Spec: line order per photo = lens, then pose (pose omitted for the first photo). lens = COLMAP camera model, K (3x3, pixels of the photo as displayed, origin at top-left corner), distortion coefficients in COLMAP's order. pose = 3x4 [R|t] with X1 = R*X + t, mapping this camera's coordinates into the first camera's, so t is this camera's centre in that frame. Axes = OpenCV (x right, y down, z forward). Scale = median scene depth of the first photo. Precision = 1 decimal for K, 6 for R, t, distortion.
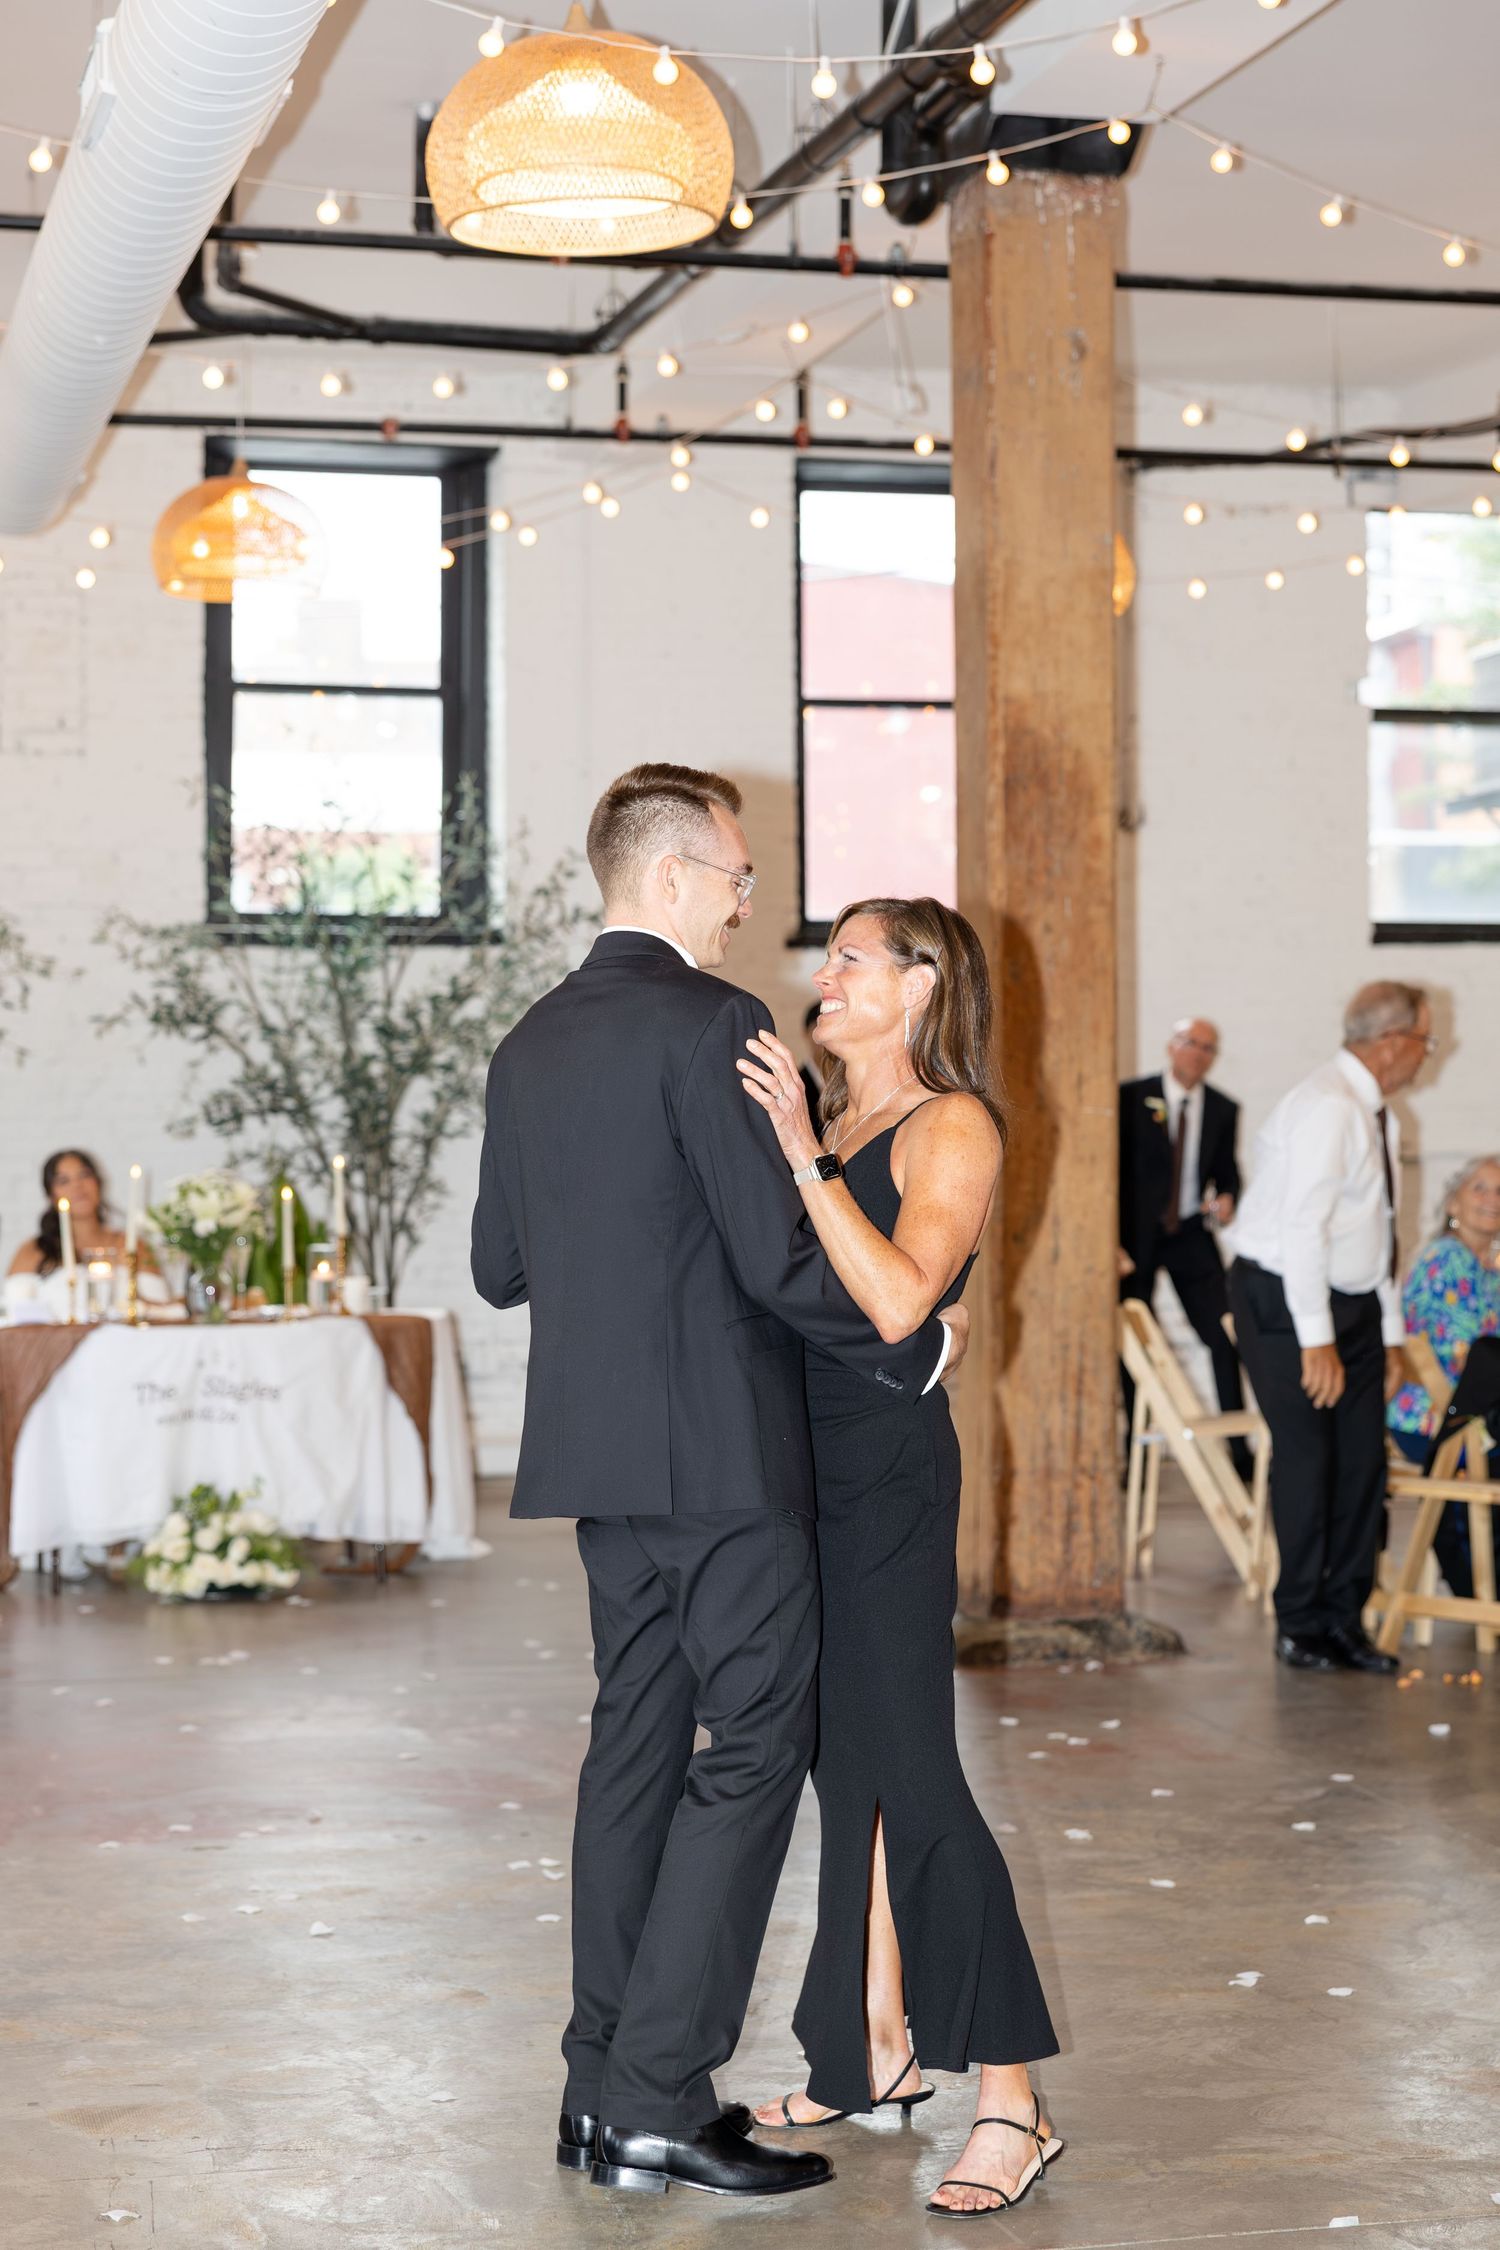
lens RADIAL K [[3734.9, 0, 750.8], [0, 3734.9, 1110.3], [0, 0, 1]] dist [0.000381, 0.000000]
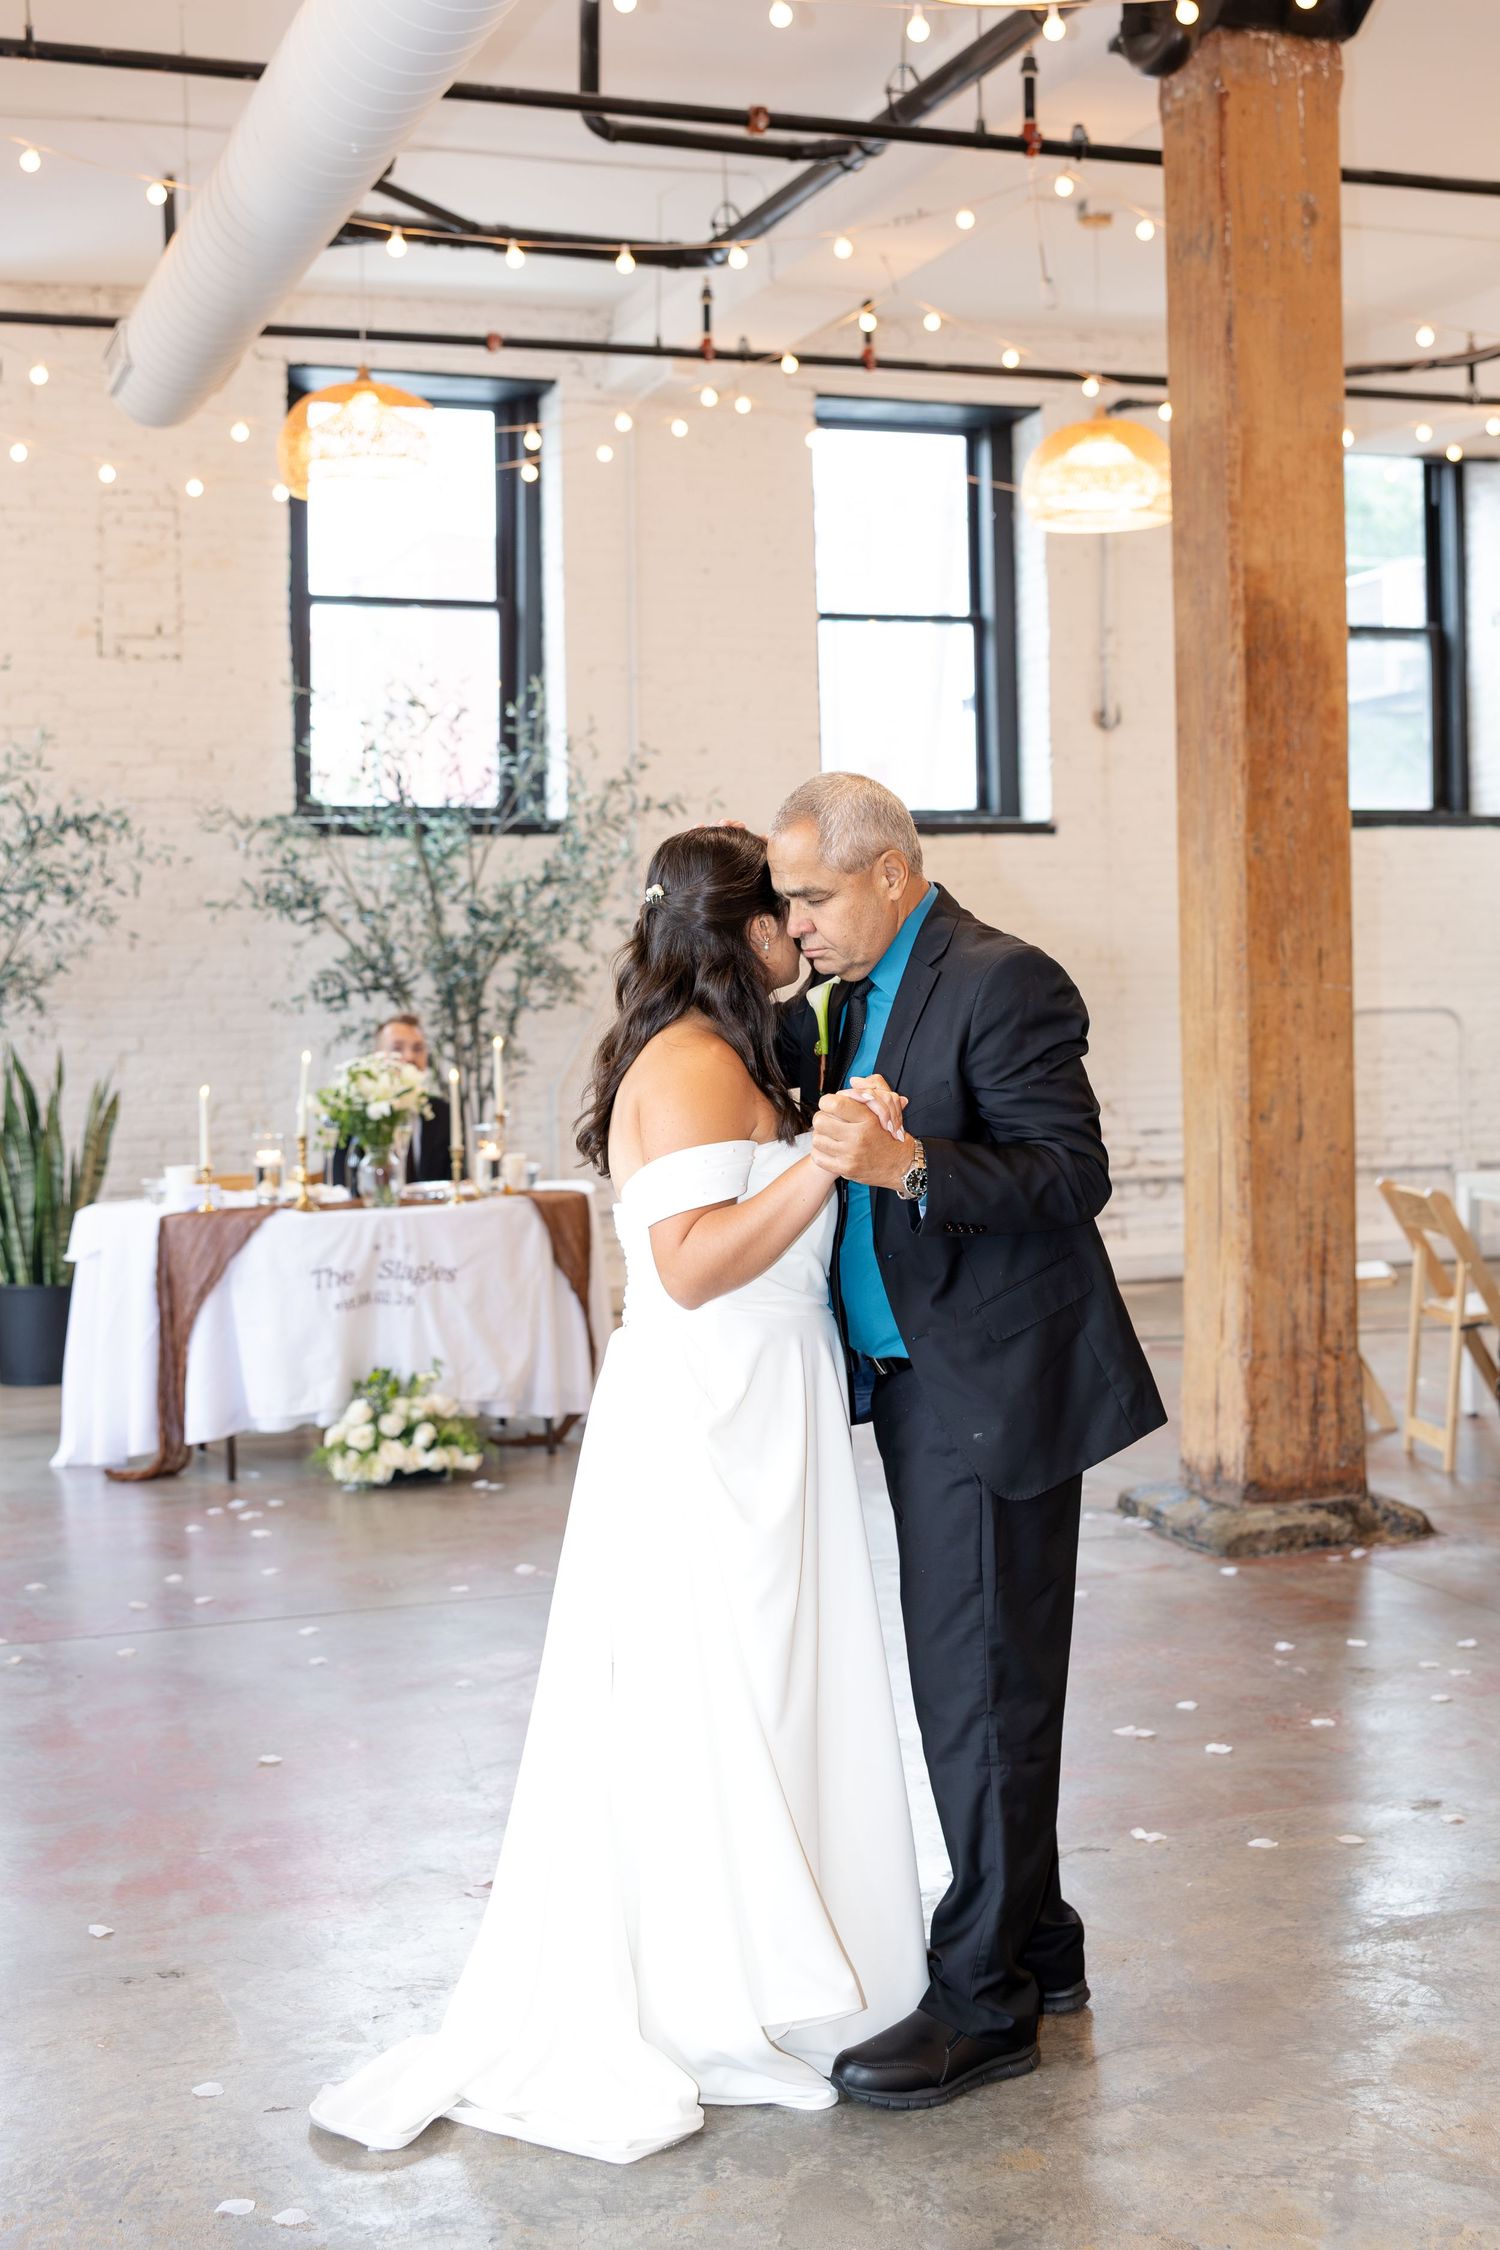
lens RADIAL K [[2755.4, 0, 823.0], [0, 2755.4, 990.7], [0, 0, 1]] dist [0.001249, 0.000000]
pose [[0.994577, -0.013281, 0.103149, -0.101927], [0.012355, 0.999878, 0.009607, -0.006485], [-0.103263, -0.008281, 0.994620, 0.249599]]
